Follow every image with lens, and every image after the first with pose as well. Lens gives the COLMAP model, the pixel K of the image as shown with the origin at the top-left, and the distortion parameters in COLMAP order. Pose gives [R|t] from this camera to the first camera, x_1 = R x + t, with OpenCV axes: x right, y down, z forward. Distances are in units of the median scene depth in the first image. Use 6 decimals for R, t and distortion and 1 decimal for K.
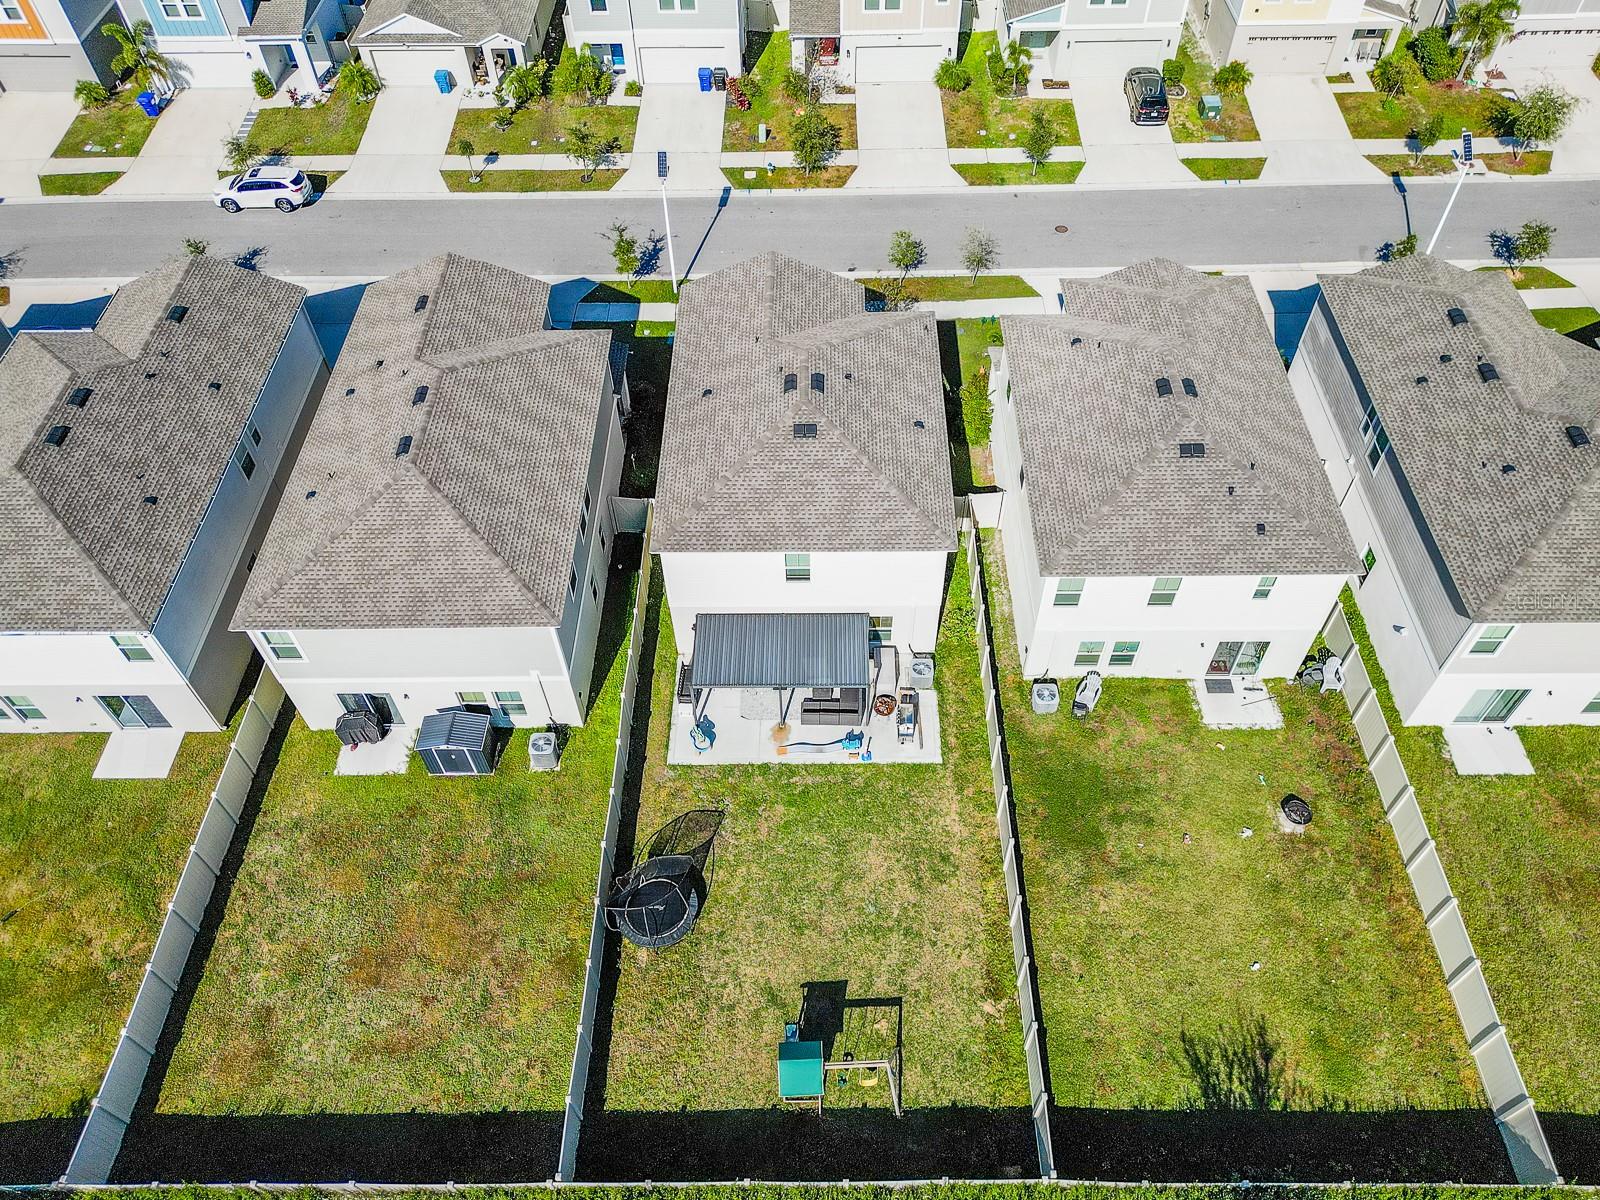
lens RADIAL K [[1189.2, 0, 804.1], [0, 1189.2, 617.7], [0, 0, 1]] dist [0.061380, -0.045157]
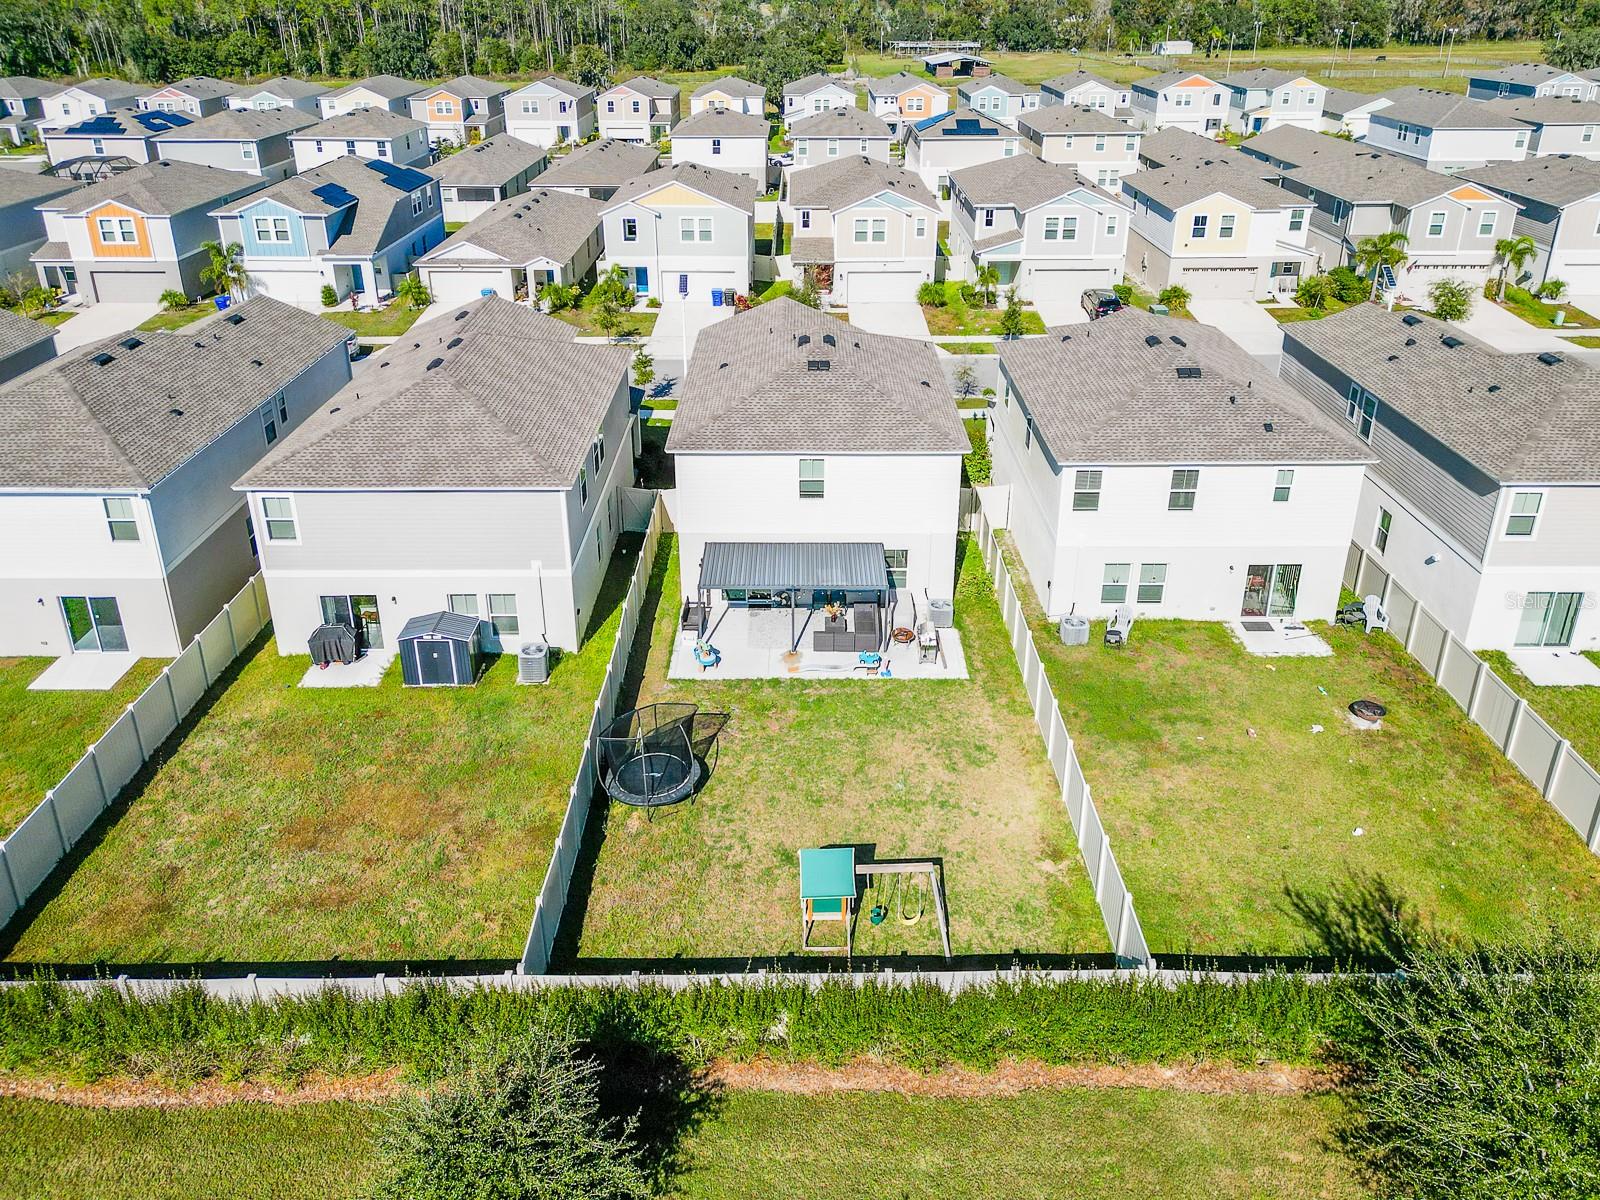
lens RADIAL K [[1238.1, 0, 788.0], [0, 1238.1, 524.4], [0, 0, 1]] dist [0.060716, -0.040504]
pose [[0.999852, 0.014141, 0.009816, -0.034890], [-0.007312, 0.865135, -0.501486, 0.509832], [-0.015583, 0.501340, 0.865110, 0.124044]]
